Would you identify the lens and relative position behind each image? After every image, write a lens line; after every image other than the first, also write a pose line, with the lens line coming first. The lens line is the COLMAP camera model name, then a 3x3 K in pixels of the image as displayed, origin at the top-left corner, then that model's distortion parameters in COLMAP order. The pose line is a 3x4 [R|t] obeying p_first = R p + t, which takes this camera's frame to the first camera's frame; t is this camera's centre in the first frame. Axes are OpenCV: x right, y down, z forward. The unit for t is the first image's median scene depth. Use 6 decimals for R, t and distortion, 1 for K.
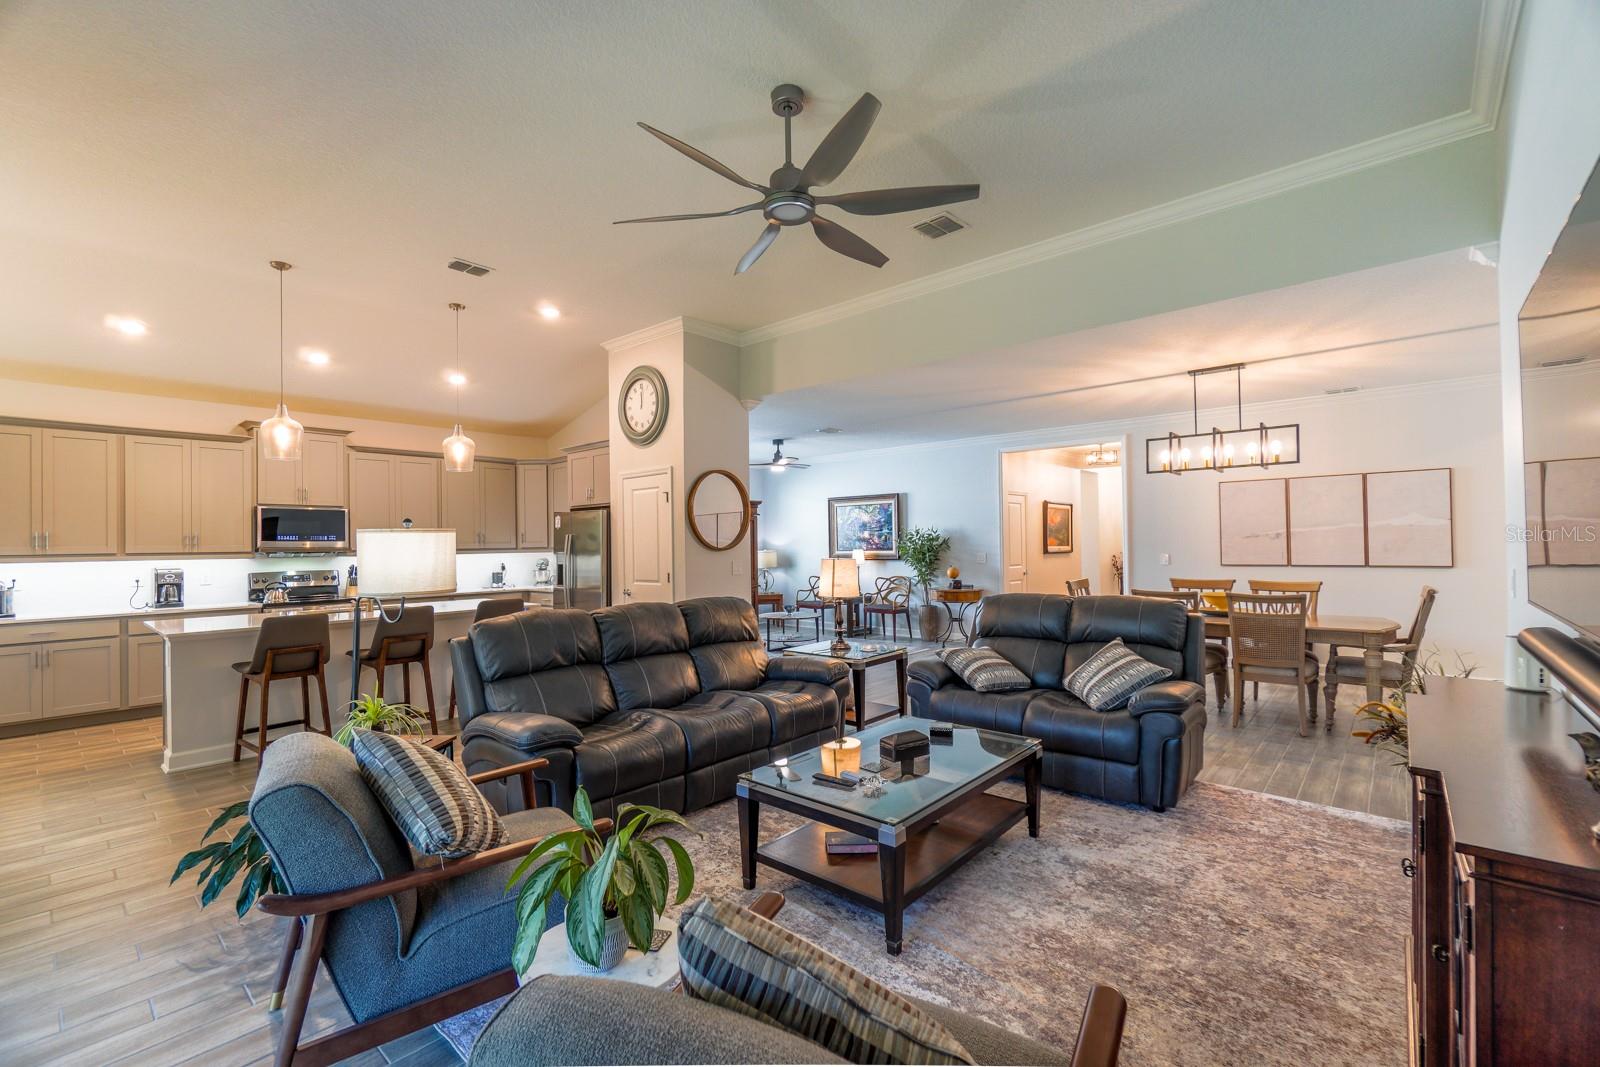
lens RADIAL K [[716.0, 0, 811.7], [0, 716.0, 530.5], [0, 0, 1]] dist [-0.007043, 0.002222]
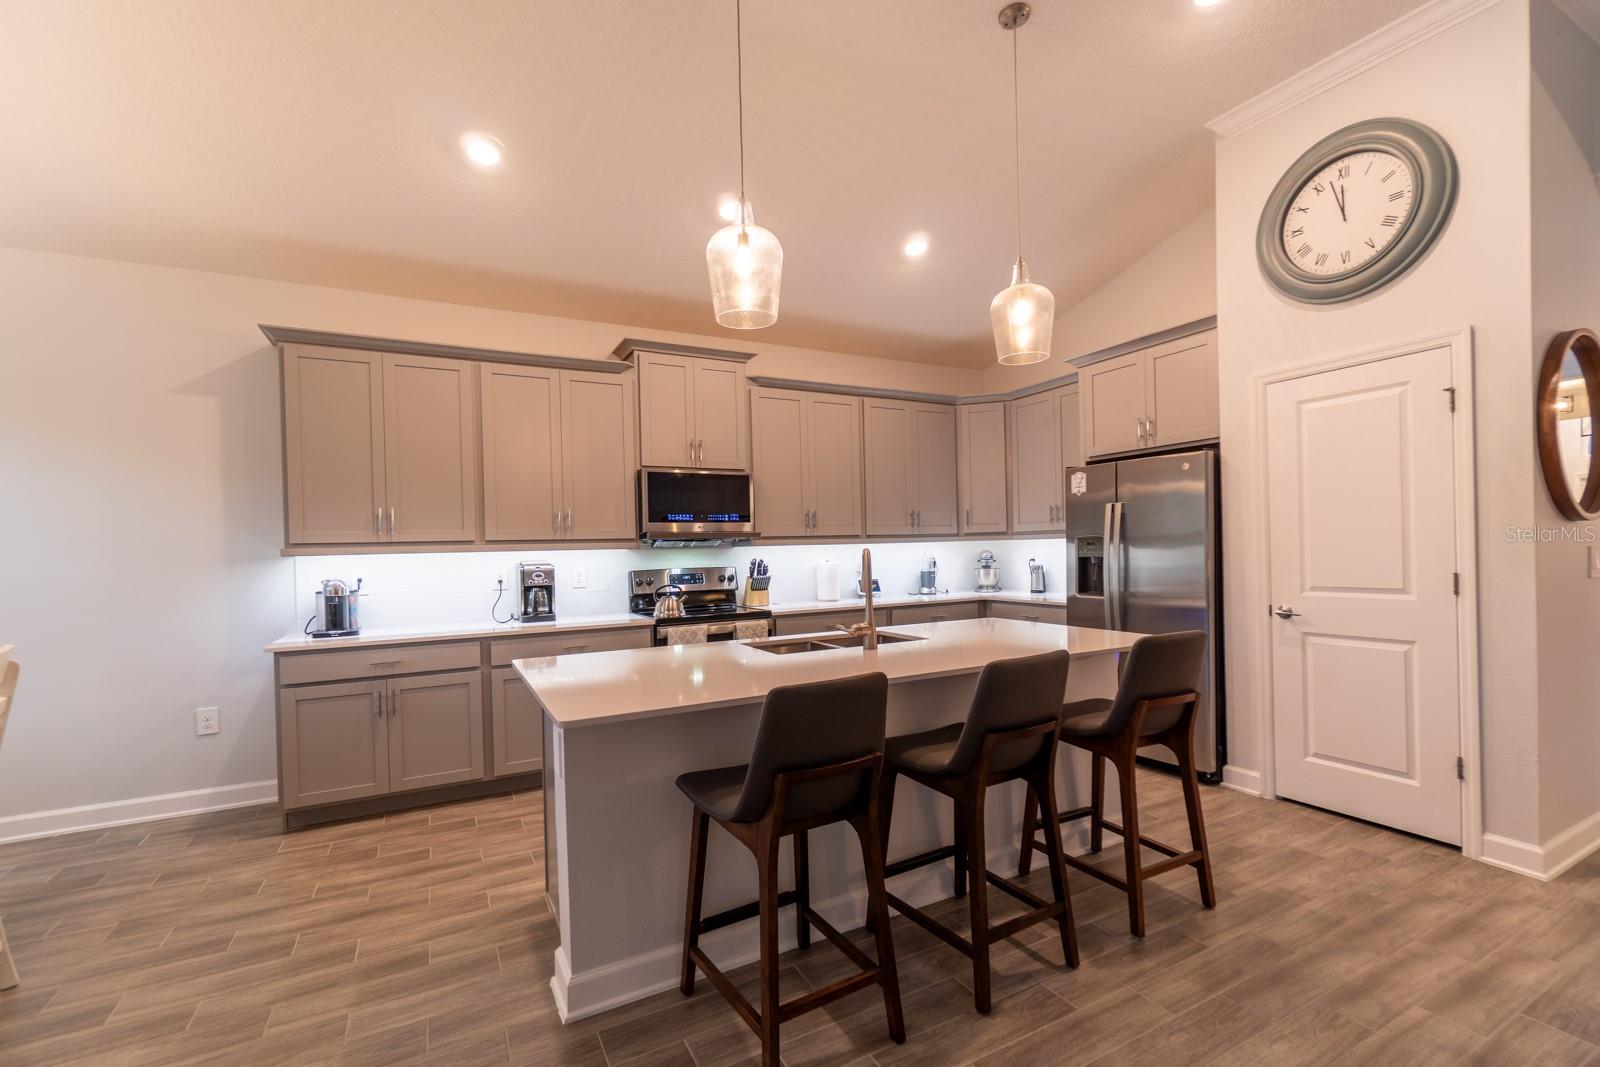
lens RADIAL K [[716.0, 0, 788.0], [0, 716.0, 543.8], [0, 0, 1]] dist [-0.007043, 0.002222]
pose [[0.930518, -0.010292, -0.366102, -0.411374], [0.016614, 0.999762, 0.014124, 0.027789], [0.365870, -0.019225, 0.930467, 0.435257]]
